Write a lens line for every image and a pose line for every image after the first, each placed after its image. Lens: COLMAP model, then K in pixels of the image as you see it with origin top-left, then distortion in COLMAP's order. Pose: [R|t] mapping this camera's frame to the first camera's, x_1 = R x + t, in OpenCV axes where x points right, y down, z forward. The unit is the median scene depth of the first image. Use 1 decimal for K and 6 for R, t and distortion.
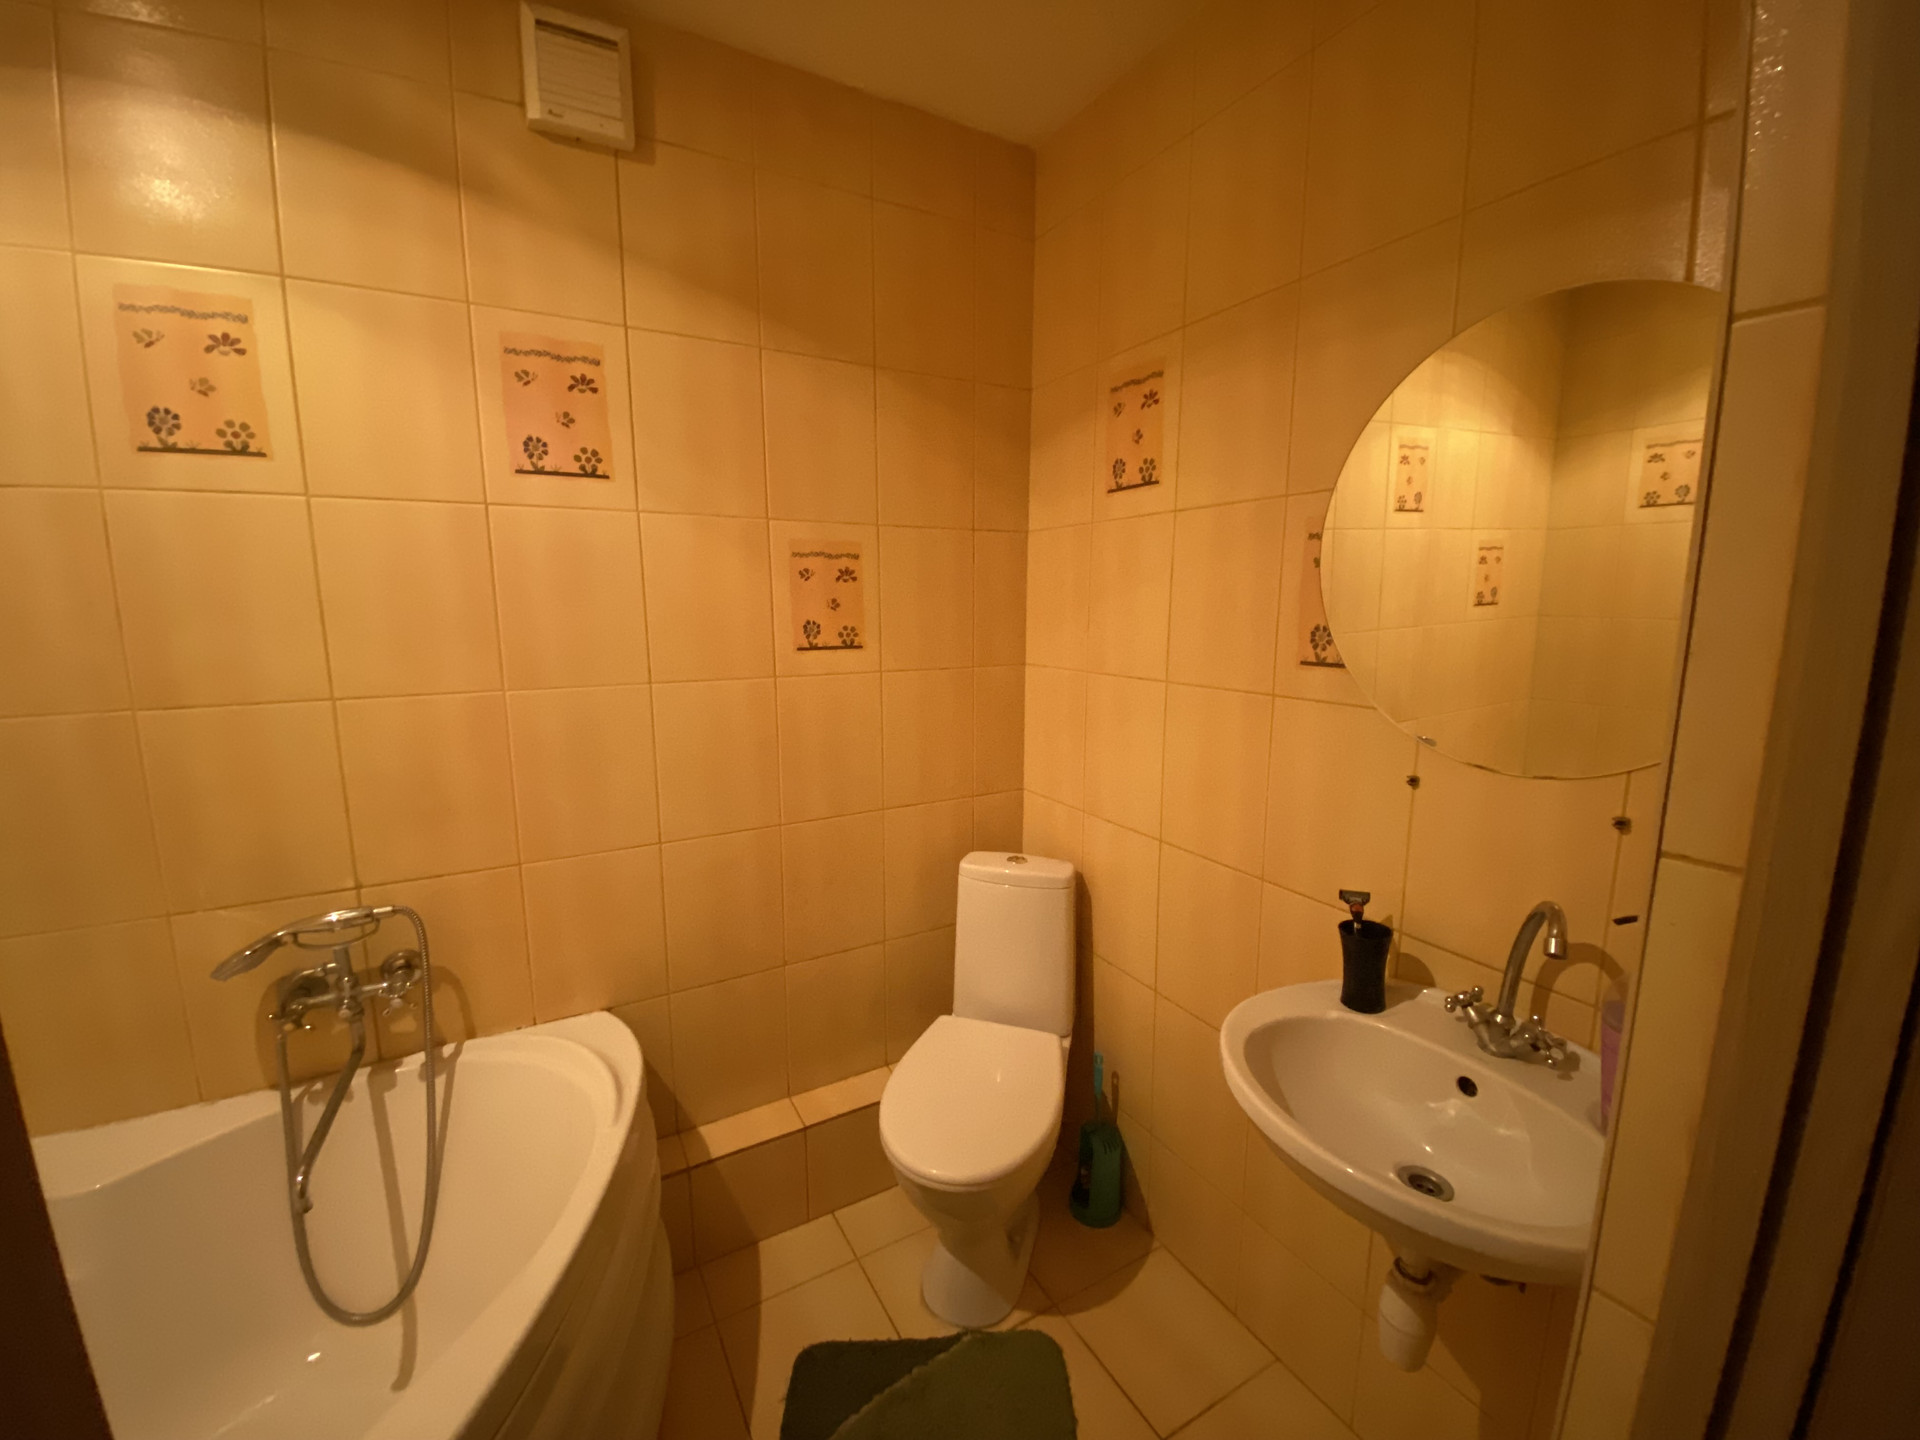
lens RADIAL K [[780.6, 0, 960.0], [0, 780.6, 720.0], [0, 0, 1]] dist [0.021849, -0.026395]
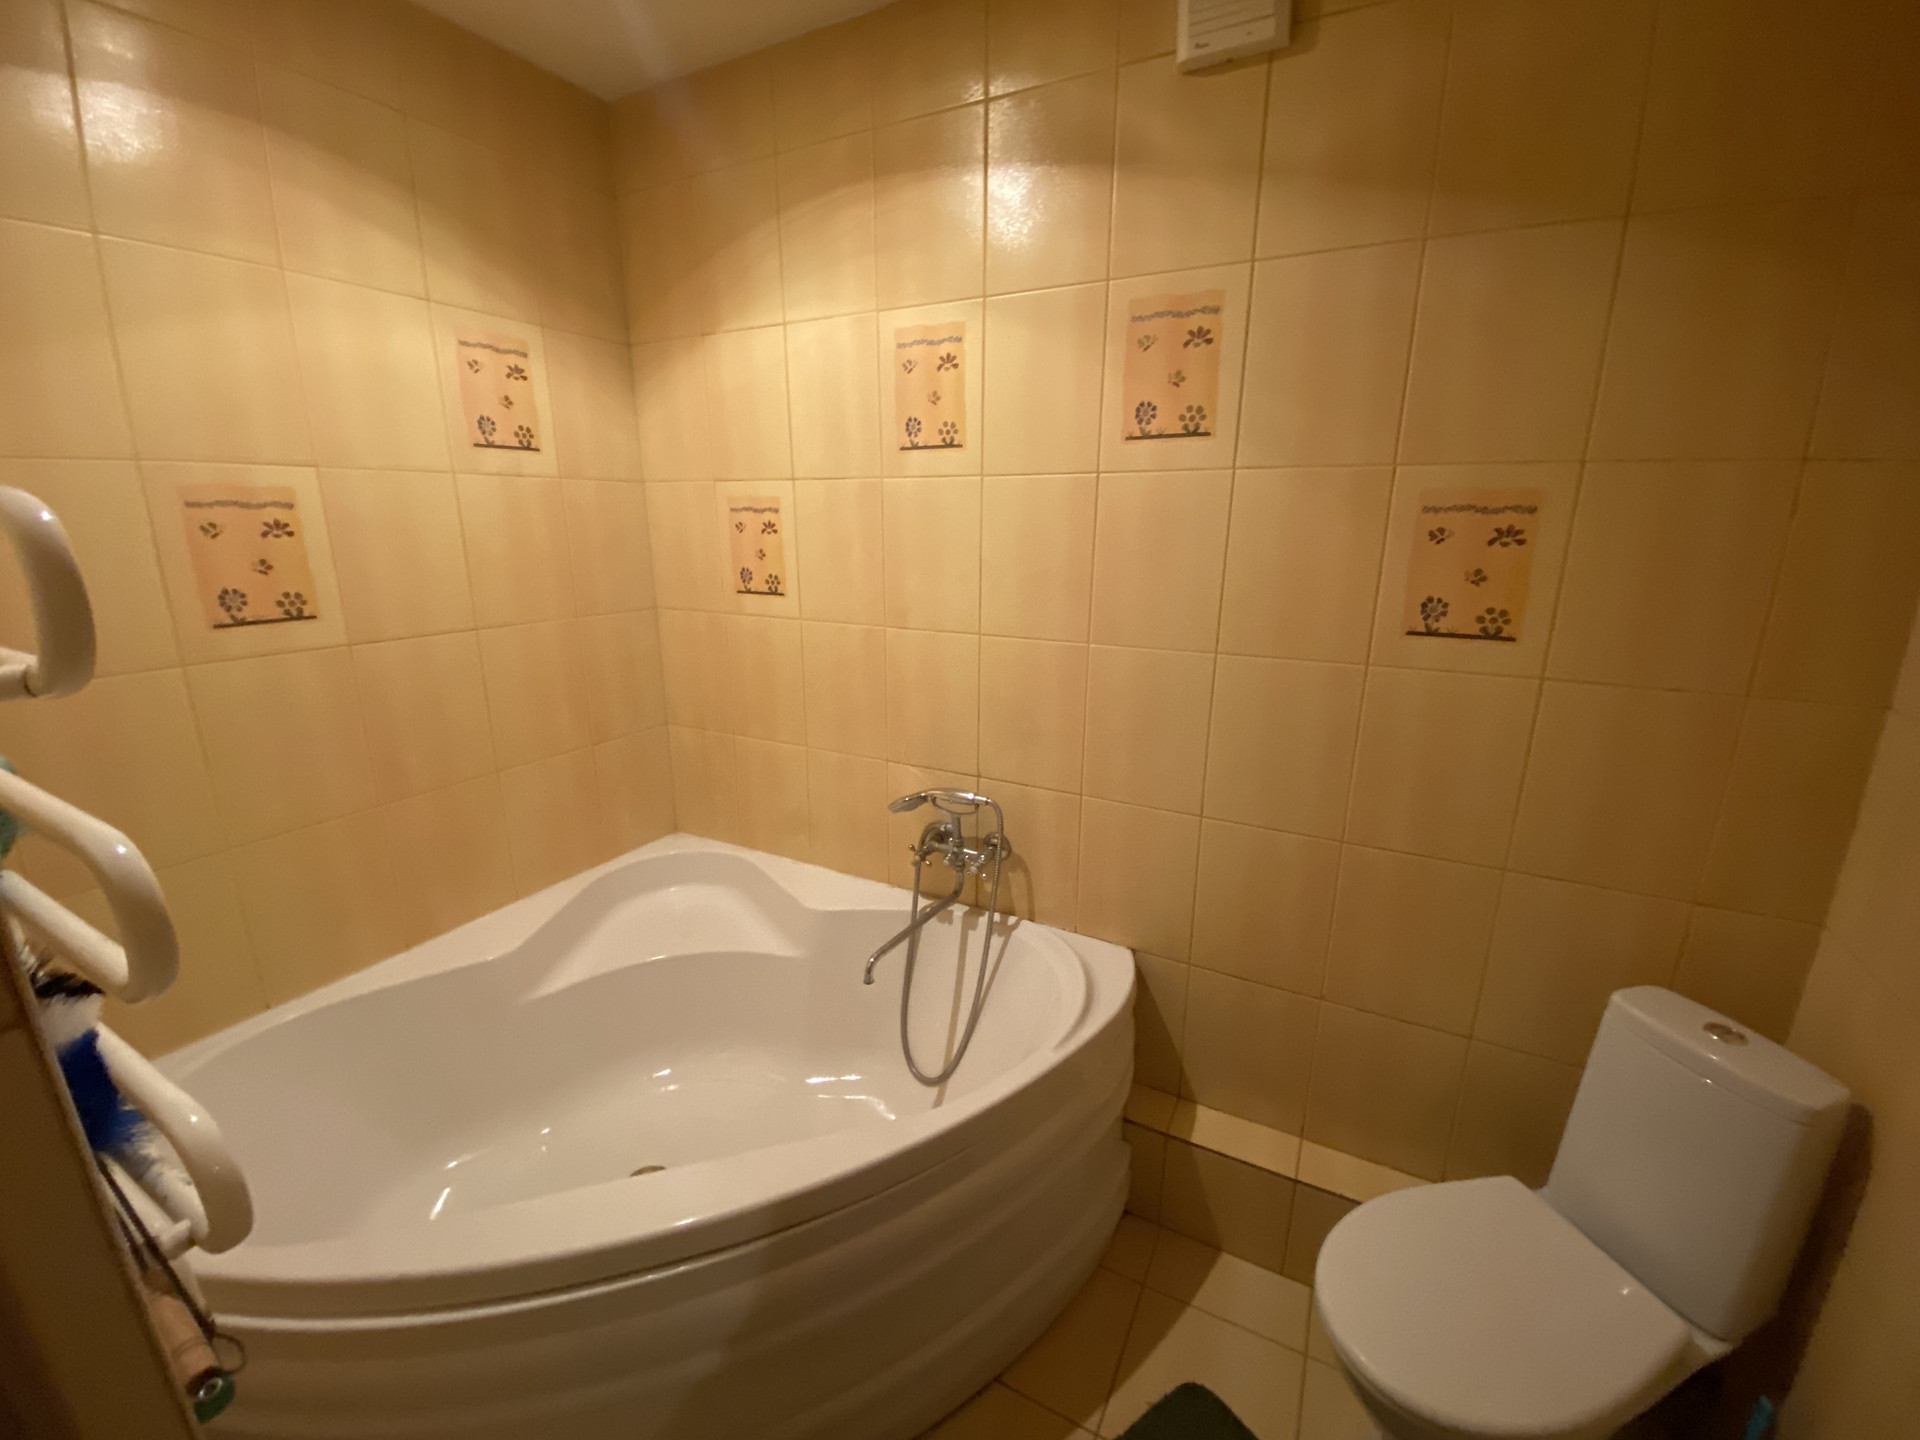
lens RADIAL K [[752.5, 0, 964.6], [0, 752.5, 733.6], [0, 0, 1]] dist [0.028143, -0.023000]
pose [[0.526859, 0.213892, -0.822599, 0.244550], [-0.157018, 0.975653, 0.153122, -0.046855], [0.835323, 0.048490, 0.547617, 0.264605]]
